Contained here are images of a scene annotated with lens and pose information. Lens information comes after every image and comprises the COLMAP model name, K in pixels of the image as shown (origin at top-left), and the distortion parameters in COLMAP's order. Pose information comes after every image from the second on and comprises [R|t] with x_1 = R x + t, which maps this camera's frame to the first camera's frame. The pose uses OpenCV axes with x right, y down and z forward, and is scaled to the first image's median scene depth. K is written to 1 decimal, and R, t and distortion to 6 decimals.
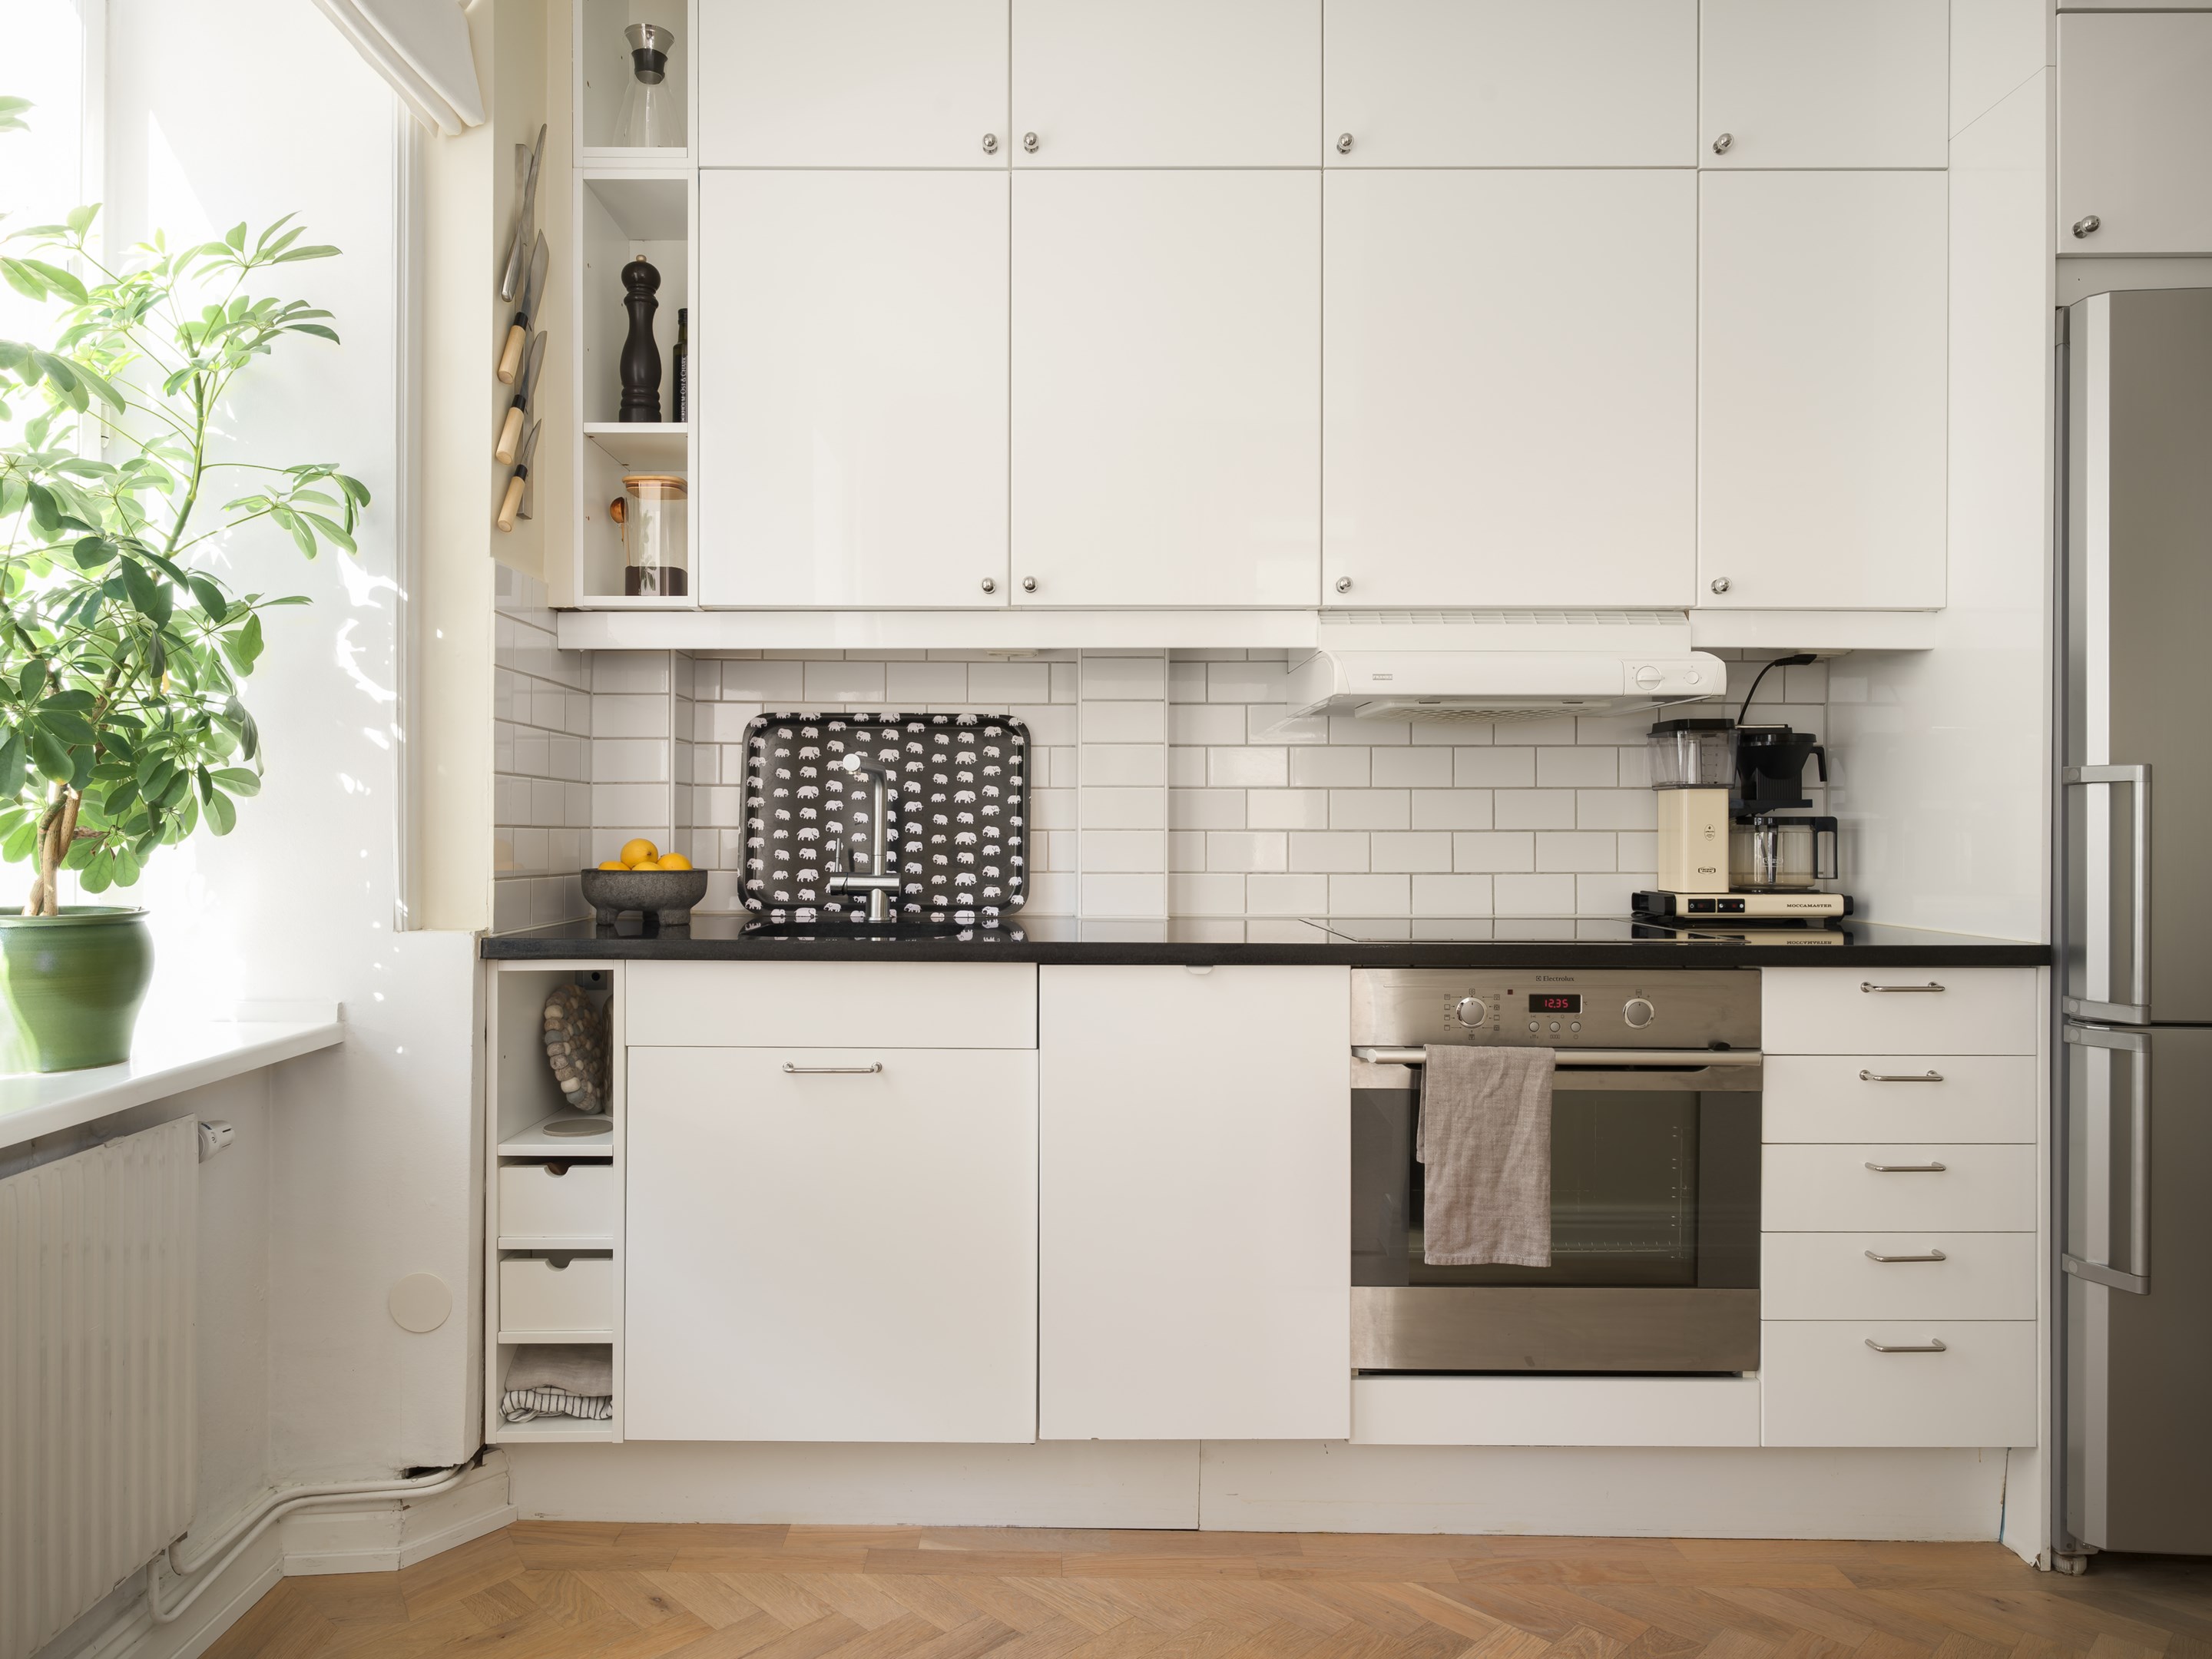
lens RADIAL K [[1447.9, 0, 1109.8], [0, 1447.9, 817.1], [0, 0, 1]] dist [-0.000417, -0.001458]
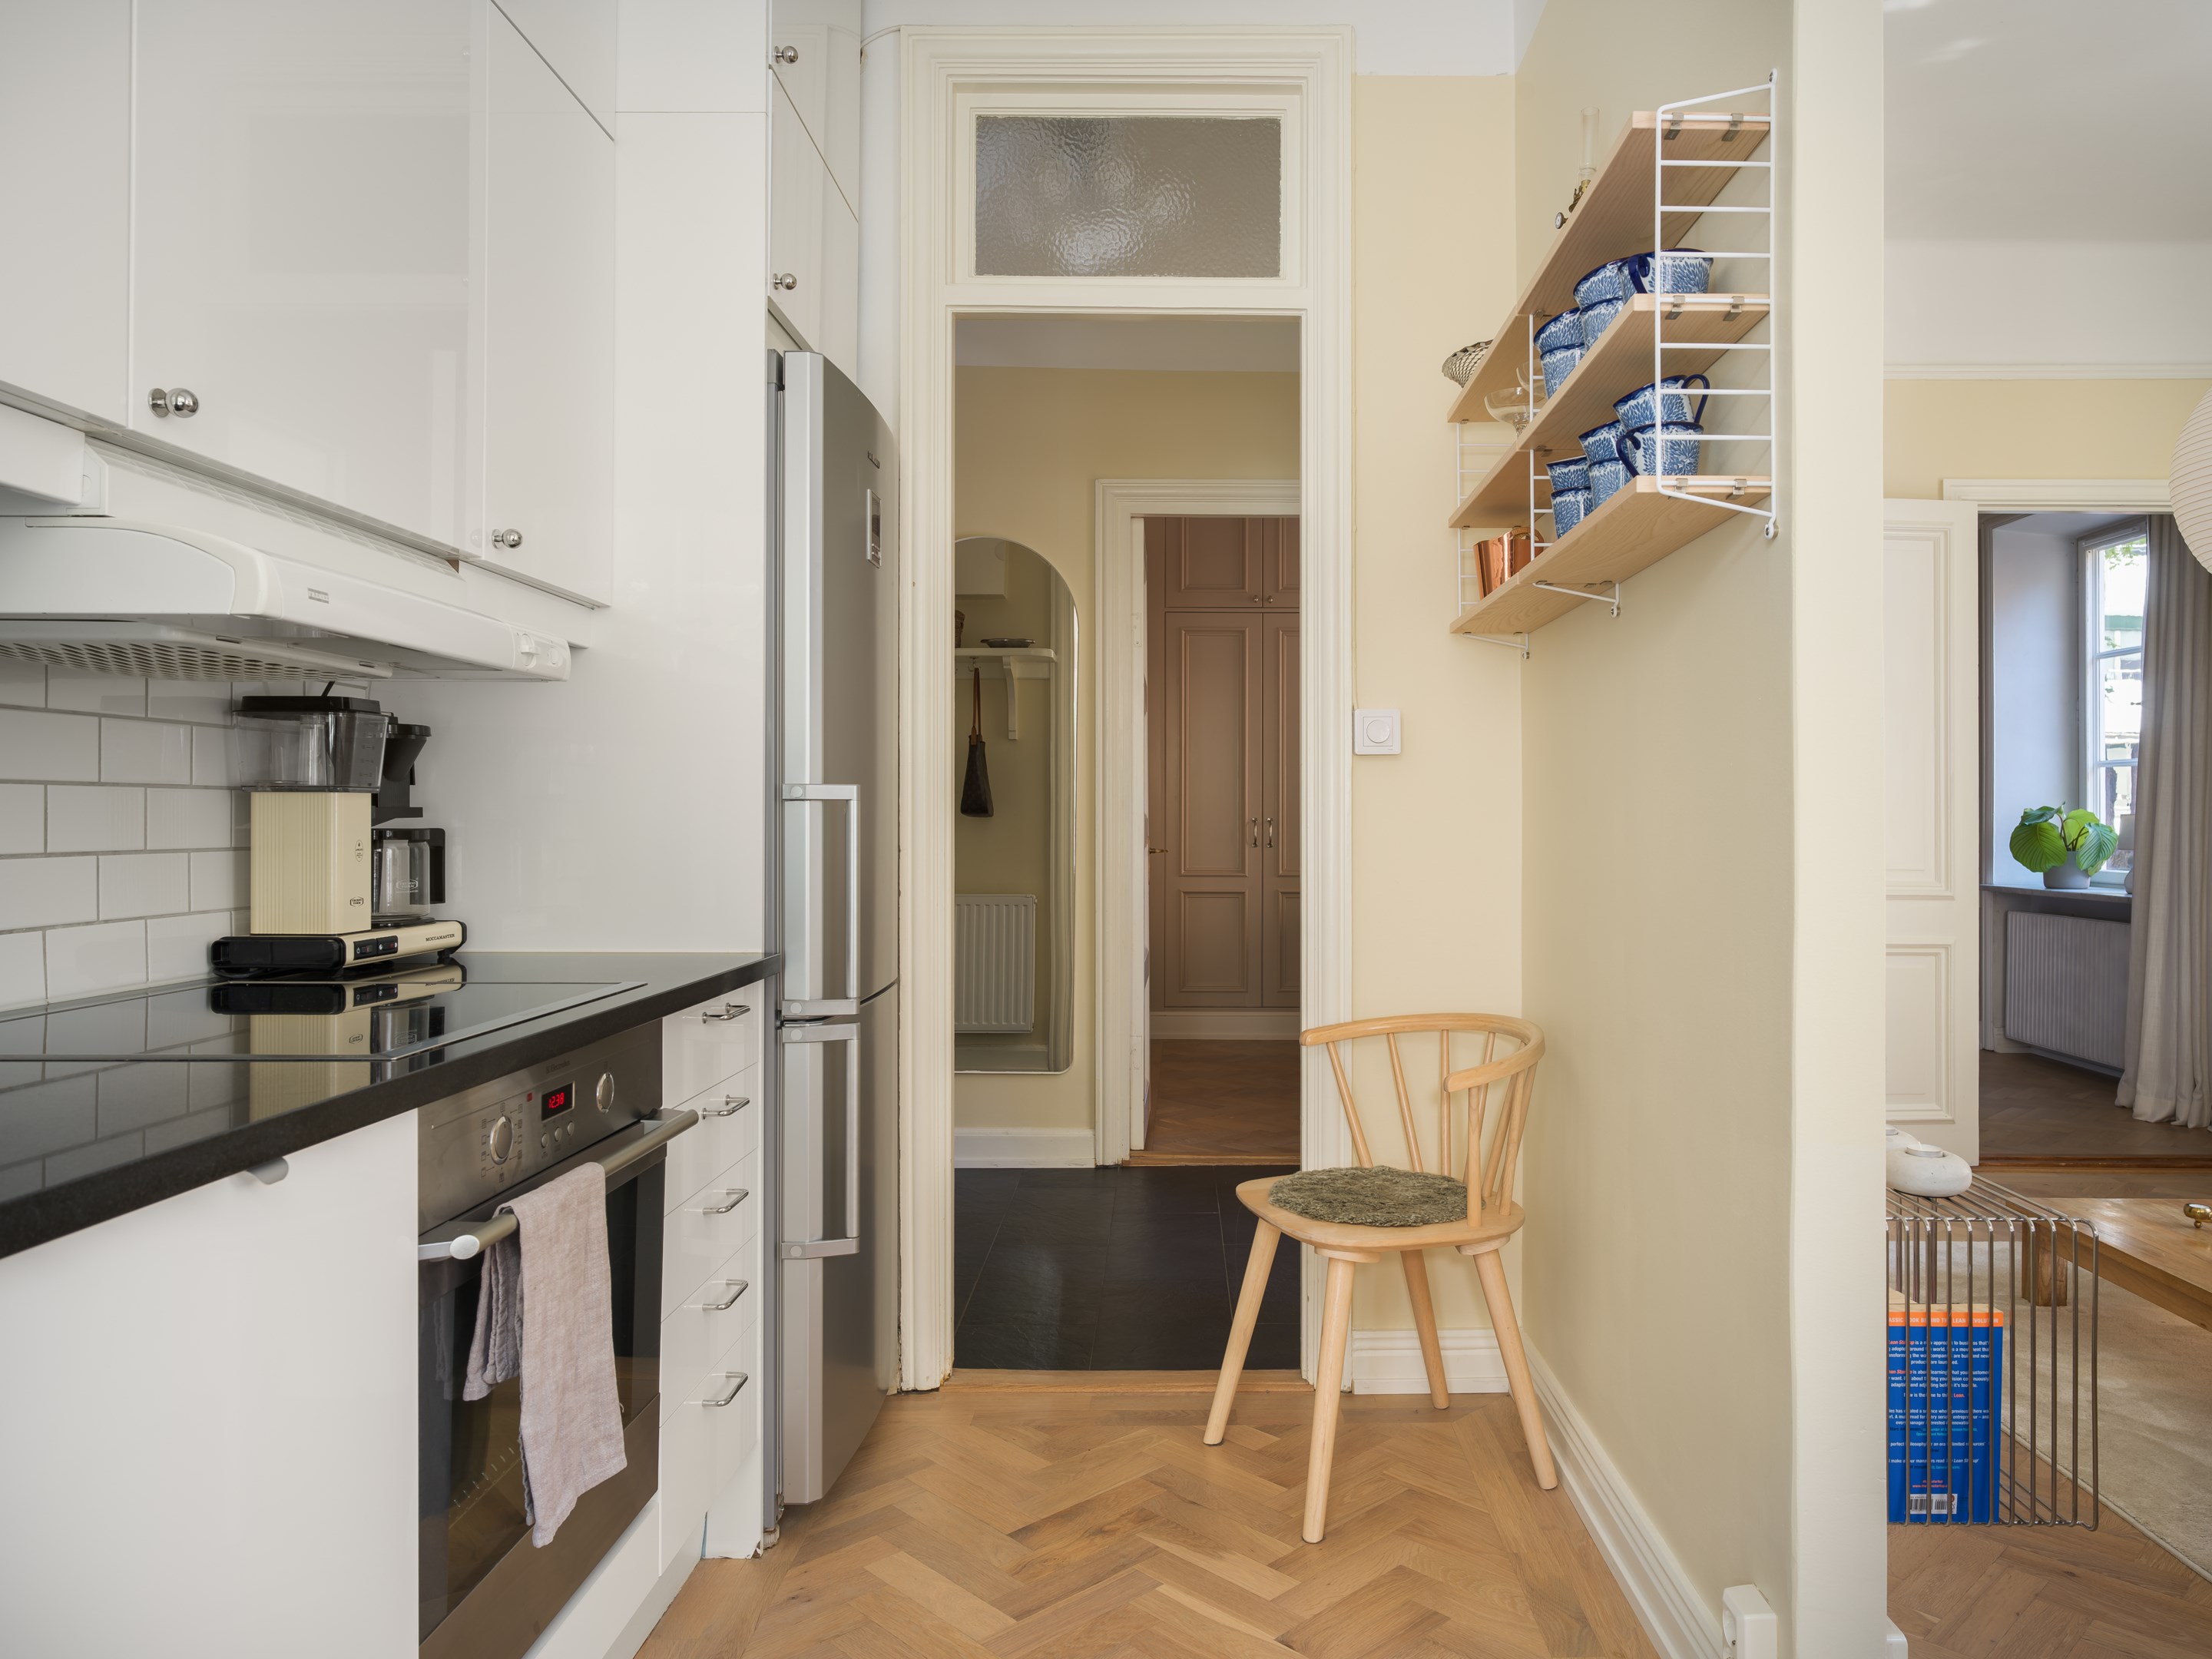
lens RADIAL K [[1447.9, 0, 1109.8], [0, 1447.9, 817.1], [0, 0, 1]] dist [-0.000417, -0.001458]
pose [[0.052895, -0.001362, 0.998599, -0.379793], [-0.009250, 0.999955, 0.001854, -0.014555], [-0.998557, -0.009335, 0.052880, 0.692301]]
